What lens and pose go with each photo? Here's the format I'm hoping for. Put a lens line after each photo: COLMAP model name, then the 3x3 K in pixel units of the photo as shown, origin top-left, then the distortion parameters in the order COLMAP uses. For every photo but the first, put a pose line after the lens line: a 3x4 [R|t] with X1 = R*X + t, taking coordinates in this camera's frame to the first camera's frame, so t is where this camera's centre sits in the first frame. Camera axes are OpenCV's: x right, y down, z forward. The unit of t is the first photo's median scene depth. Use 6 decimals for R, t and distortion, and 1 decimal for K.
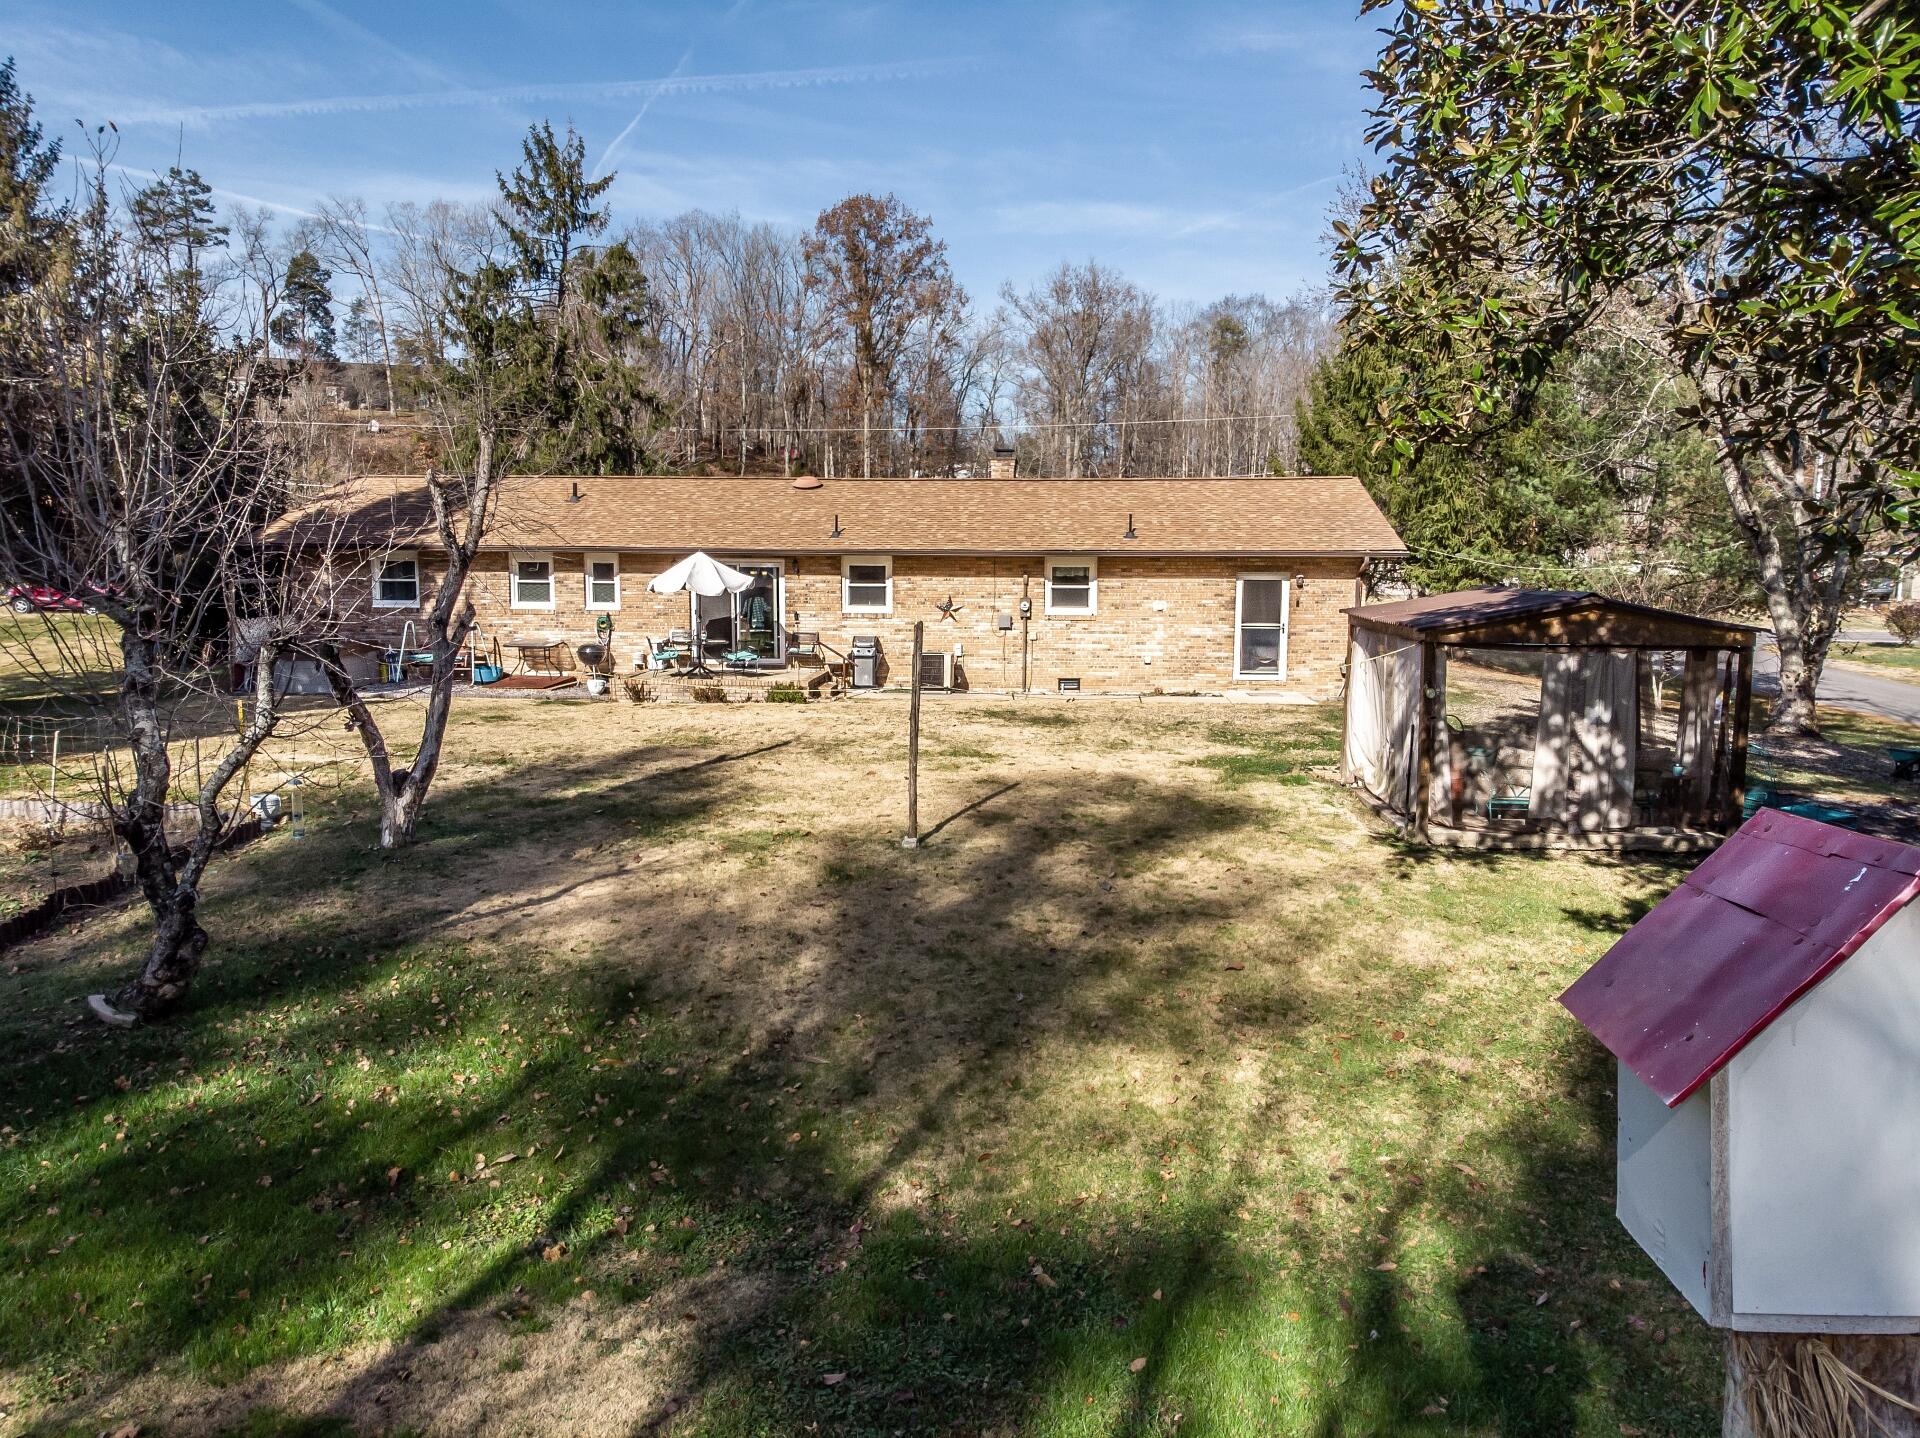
lens RADIAL K [[1366.3, 0, 960.0], [0, 1366.3, 719.0], [0, 0, 1]] dist [0.022507, -0.022676]
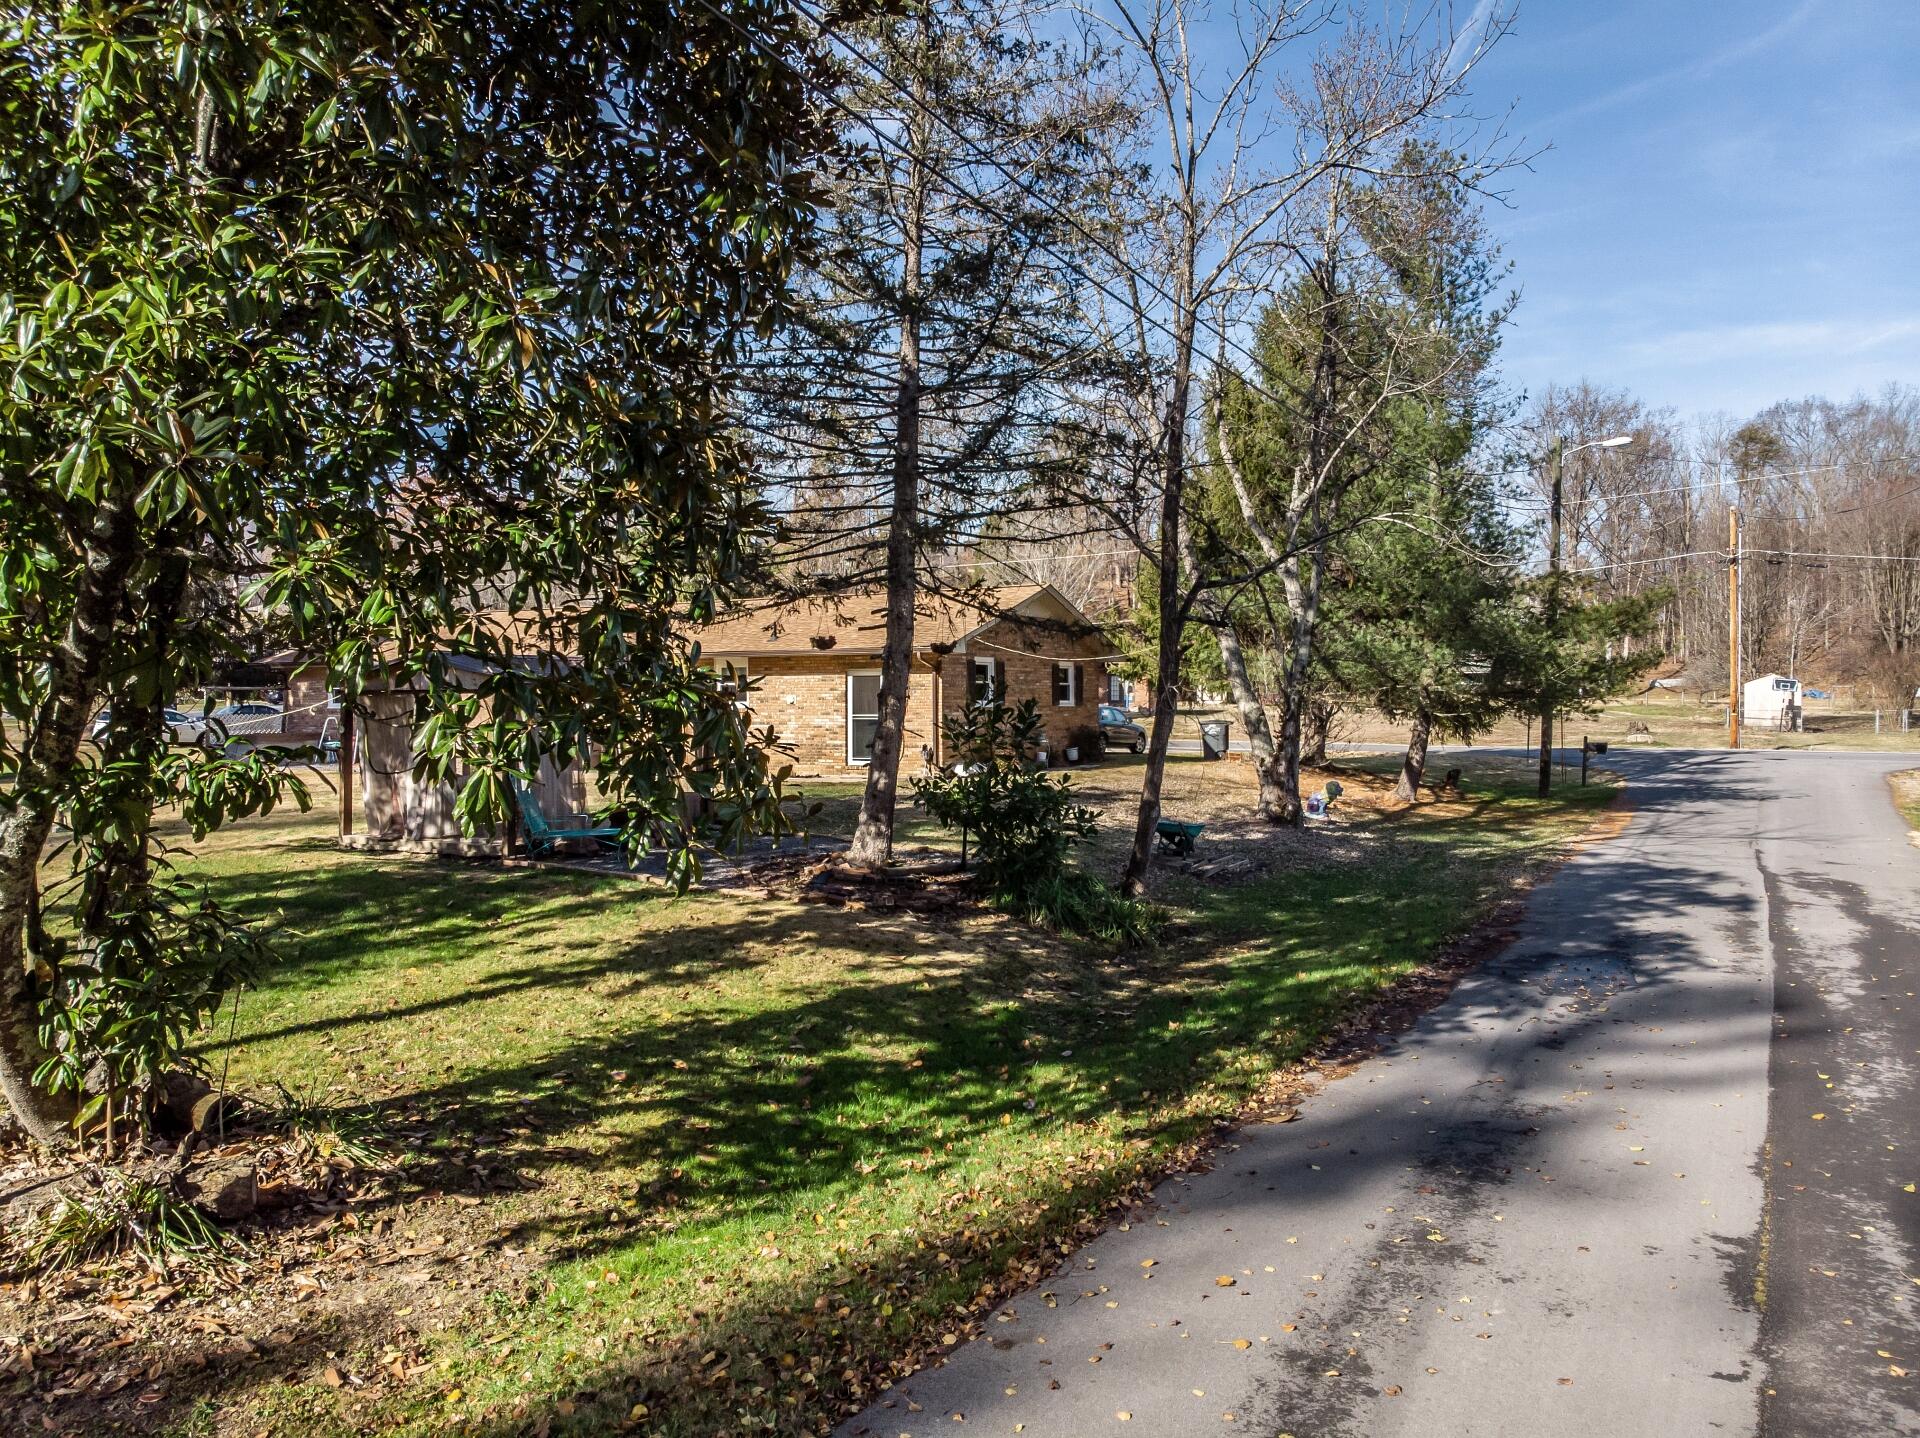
lens RADIAL K [[1366.3, 0, 960.0], [0, 1366.3, 719.0], [0, 0, 1]] dist [0.022507, -0.022676]
pose [[0.900556, -0.004751, -0.434715, 0.756874], [-0.043934, 0.993827, -0.101875, 0.042233], [0.432515, 0.110843, 0.894787, 0.048031]]
